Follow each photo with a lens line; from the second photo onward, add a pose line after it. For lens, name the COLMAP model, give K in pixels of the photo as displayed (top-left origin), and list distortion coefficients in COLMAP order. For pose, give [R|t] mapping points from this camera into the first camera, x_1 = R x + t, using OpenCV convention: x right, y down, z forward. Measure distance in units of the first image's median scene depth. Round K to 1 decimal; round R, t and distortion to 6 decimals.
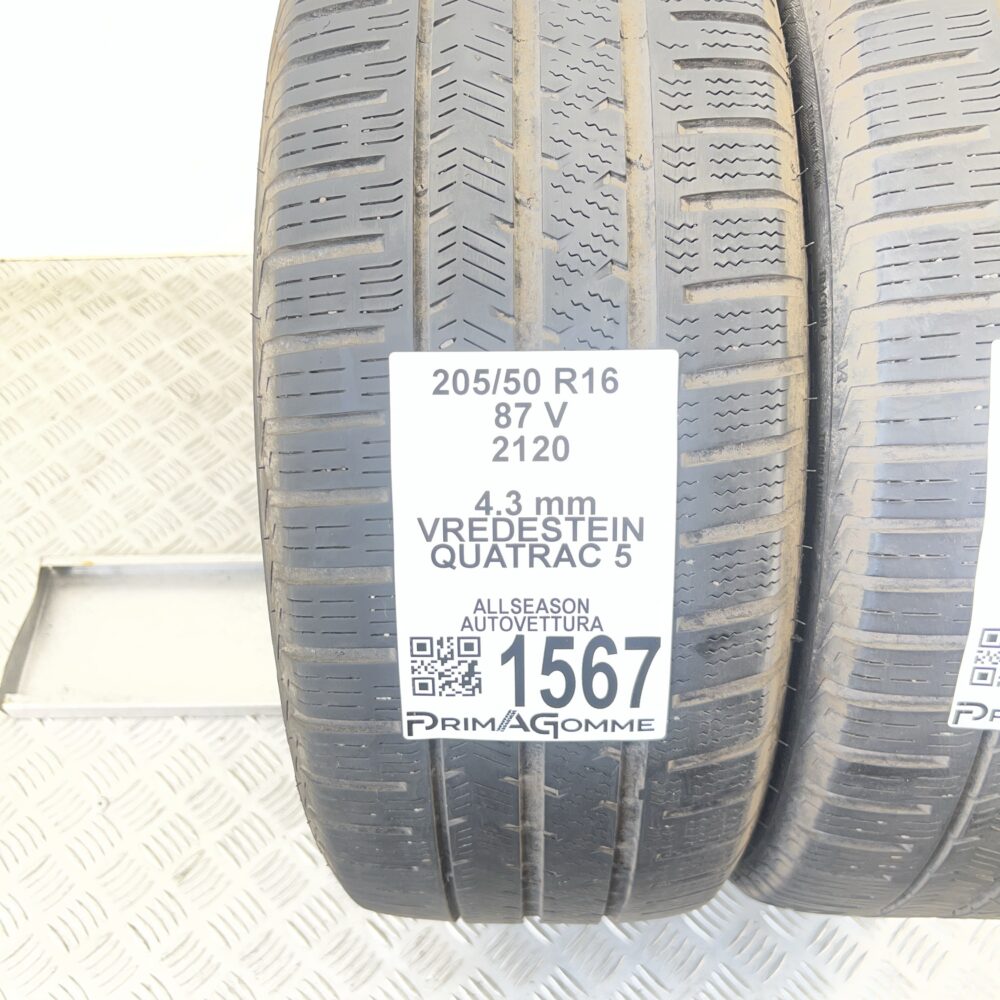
lens RADIAL K [[1061.0, 0, 498.5], [0, 1061.0, 570.6], [0, 0, 1]] dist [0.110831, -0.281038]
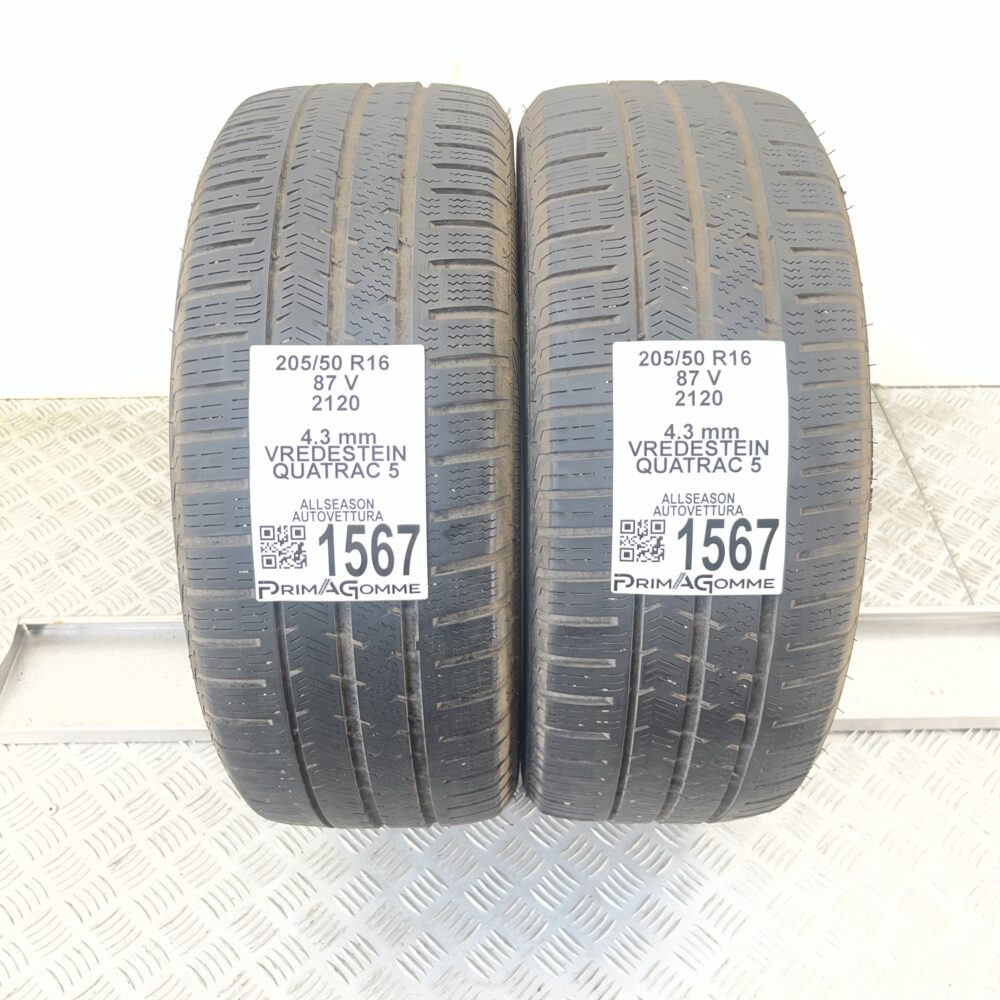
lens RADIAL K [[1061.0, 0, 498.5], [0, 1061.0, 570.6], [0, 0, 1]] dist [0.110831, -0.281038]
pose [[0.999857, 0.007085, 0.015346, 0.244065], [-0.004003, 0.981339, -0.192246, 0.428164], [-0.016421, 0.192157, 0.981227, -0.528303]]
